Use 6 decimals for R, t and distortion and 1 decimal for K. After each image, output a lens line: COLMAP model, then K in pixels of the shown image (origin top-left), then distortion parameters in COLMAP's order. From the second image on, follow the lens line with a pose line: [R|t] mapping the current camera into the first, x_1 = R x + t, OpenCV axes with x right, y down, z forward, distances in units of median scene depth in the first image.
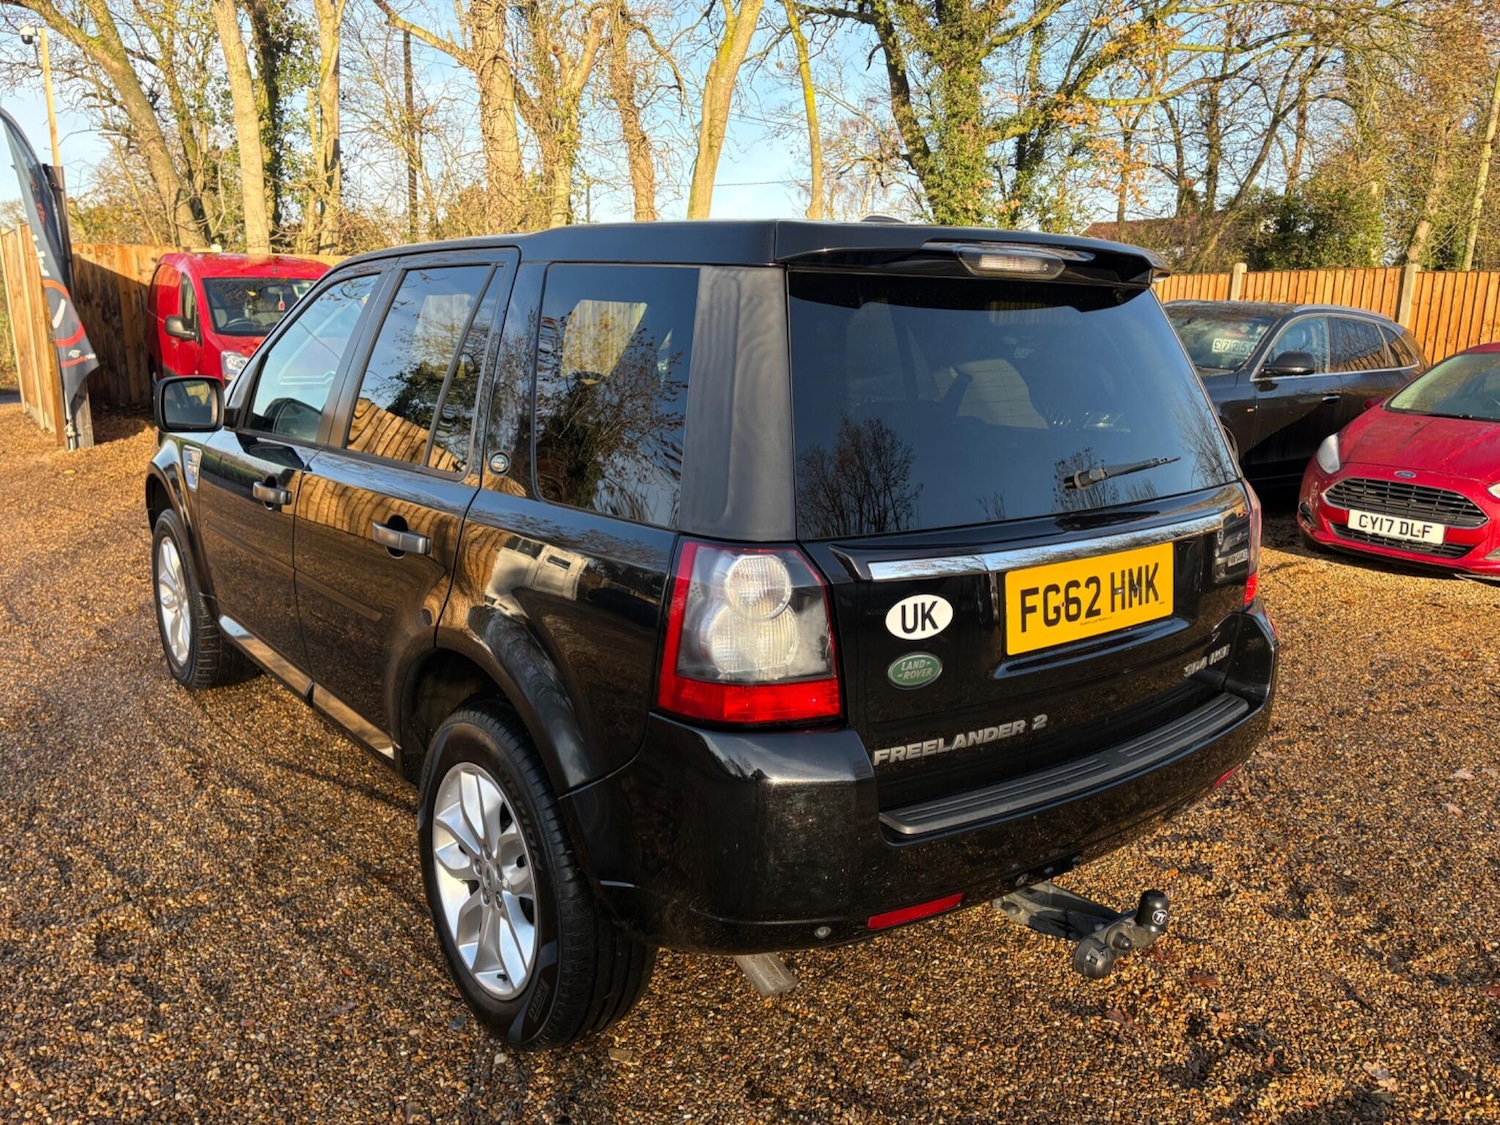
lens RADIAL K [[1134.5, 0, 746.1], [0, 1134.5, 561.5], [0, 0, 1]] dist [0.065502, -0.072191]
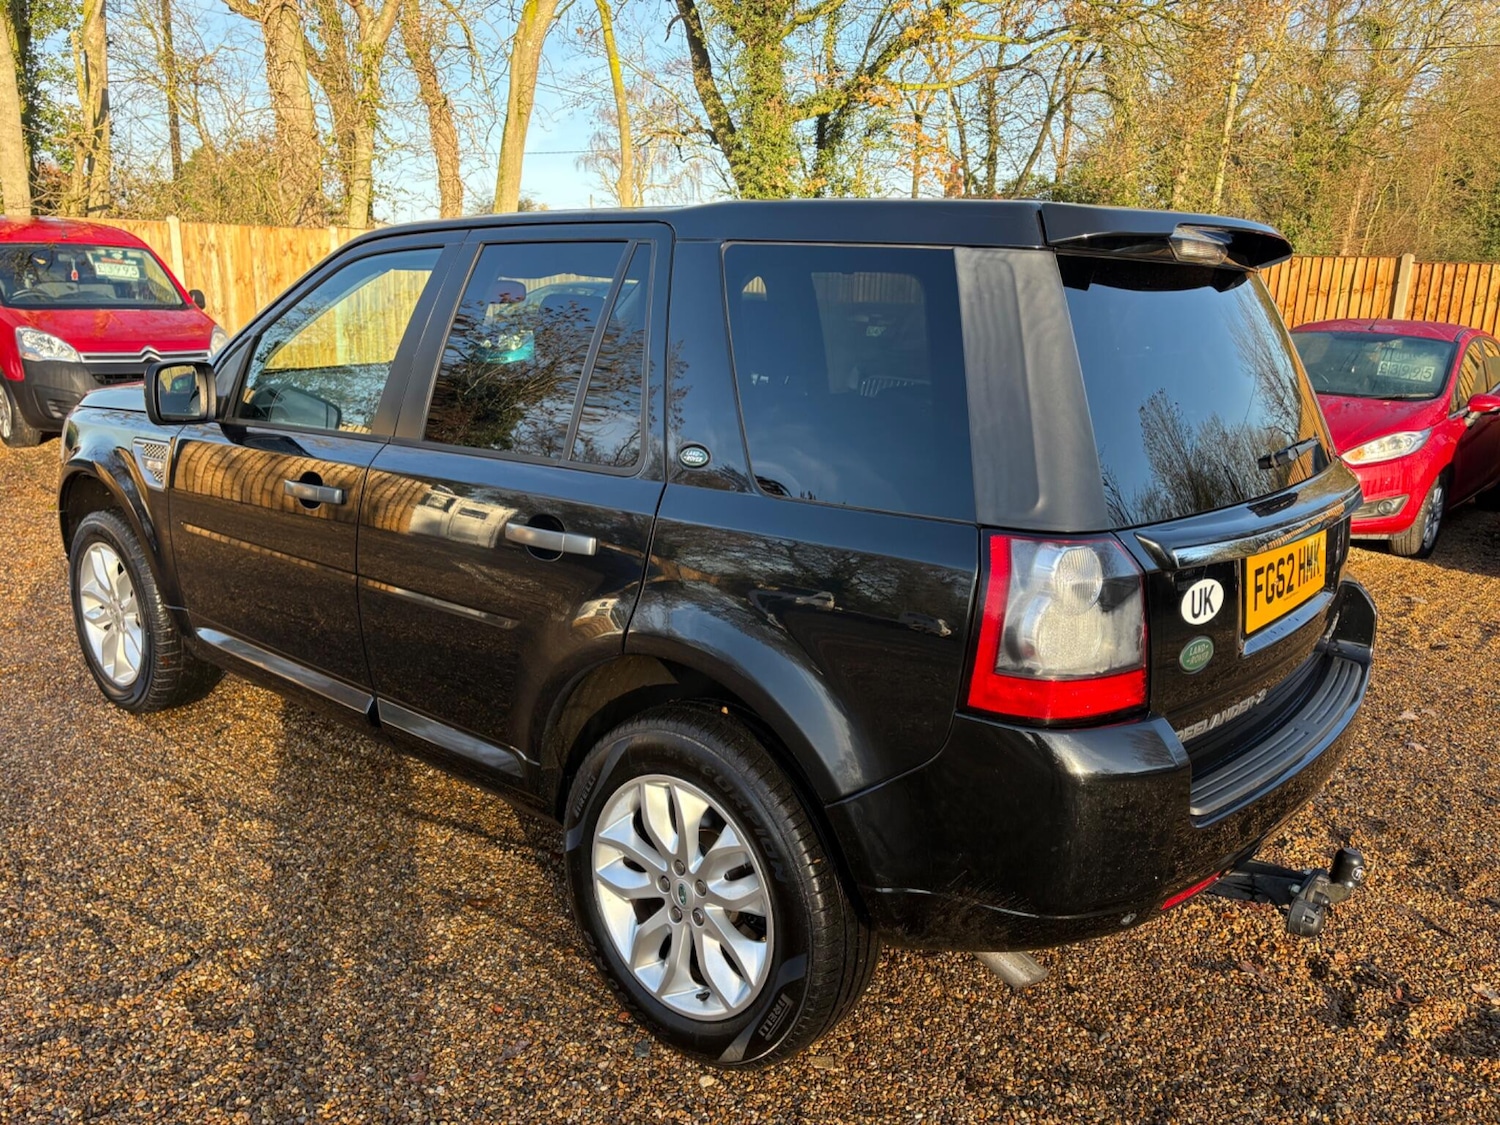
lens RADIAL K [[1134.5, 0, 753.1], [0, 1134.5, 568.7], [0, 0, 1]] dist [0.065502, -0.072191]
pose [[0.979673, -0.039674, 0.196639, -0.301294], [0.034432, 0.998956, 0.030009, -0.016863], [-0.197625, -0.022628, 0.980017, 0.059802]]
